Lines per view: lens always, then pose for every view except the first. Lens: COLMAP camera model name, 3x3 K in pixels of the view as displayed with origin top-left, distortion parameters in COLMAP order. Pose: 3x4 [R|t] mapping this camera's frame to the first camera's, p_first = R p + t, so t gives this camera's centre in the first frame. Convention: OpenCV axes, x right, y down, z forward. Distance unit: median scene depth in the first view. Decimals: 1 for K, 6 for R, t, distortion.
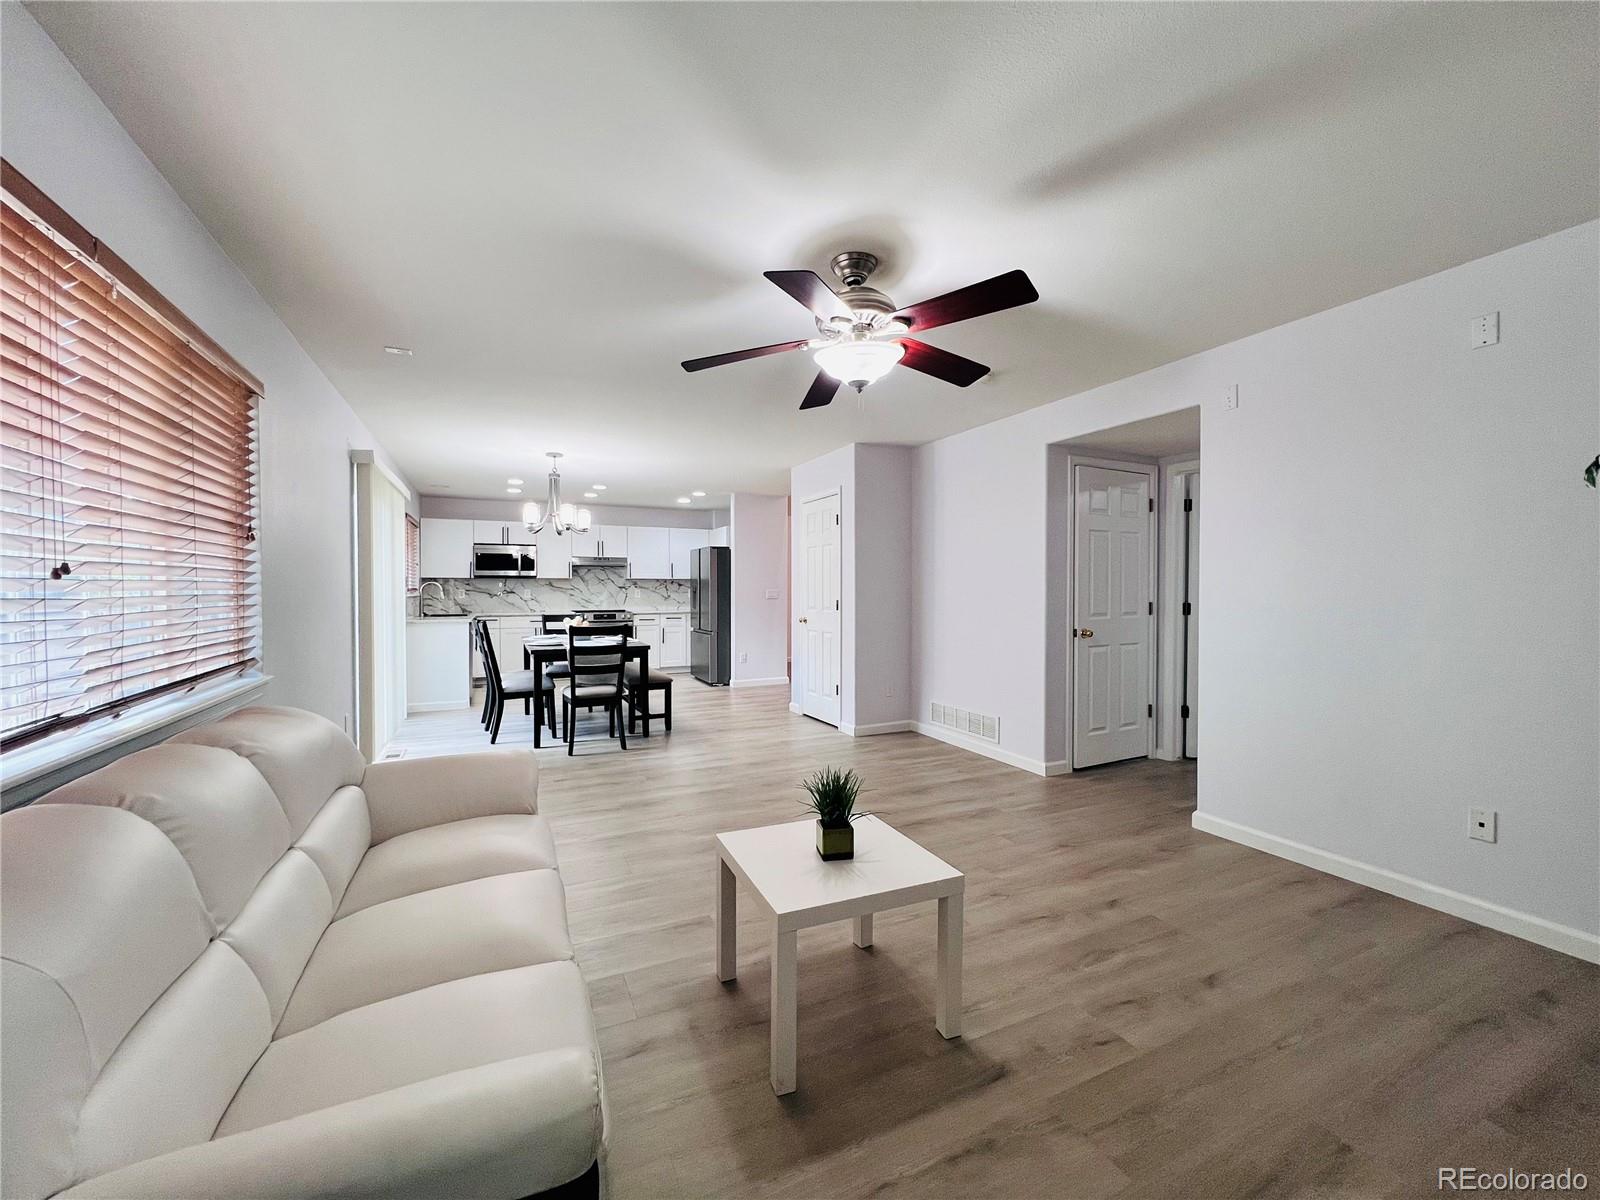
lens RADIAL K [[646.5, 0, 802.1], [0, 646.5, 600.1], [0, 0, 1]] dist [0.000524, -0.000219]
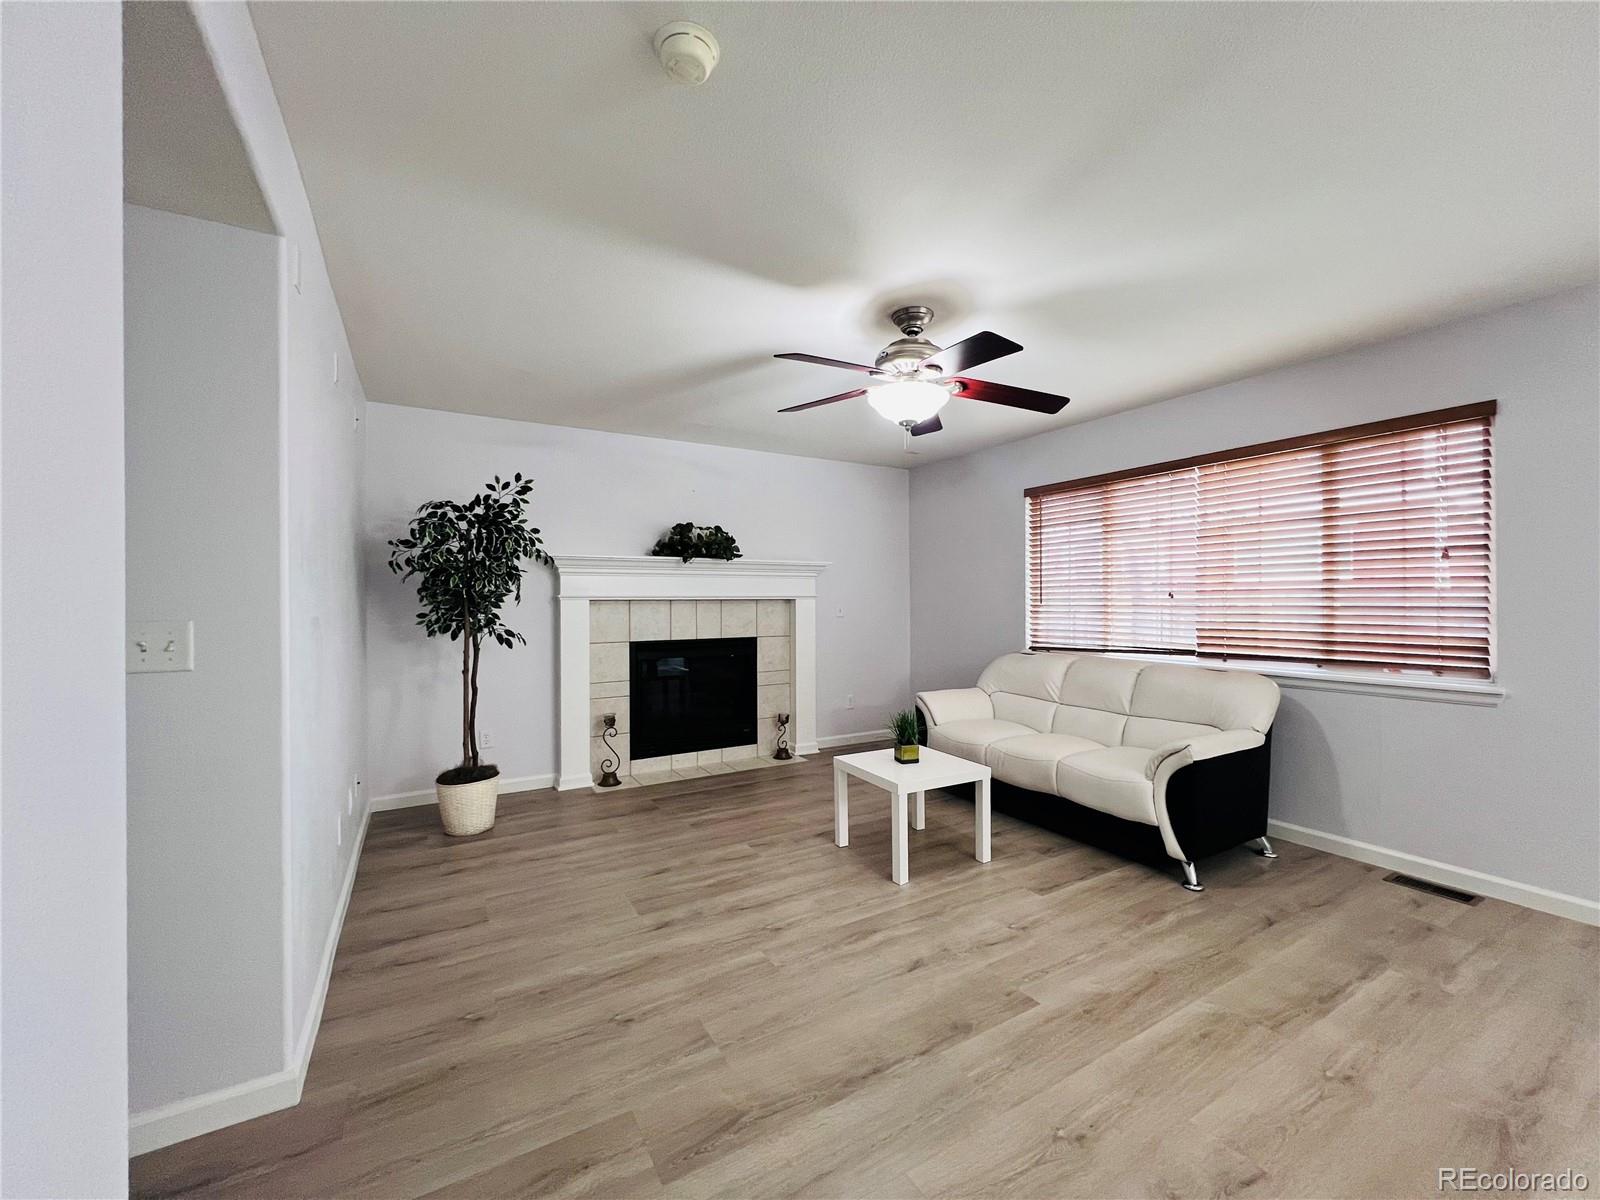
lens RADIAL K [[646.5, 0, 805.9], [0, 646.5, 596.3], [0, 0, 1]] dist [0.000524, -0.000219]
pose [[-0.995376, 0.006030, -0.095866, 0.184283], [0.005021, 0.999929, 0.010771, -0.022481], [0.095924, 0.010240, -0.995336, 1.040051]]
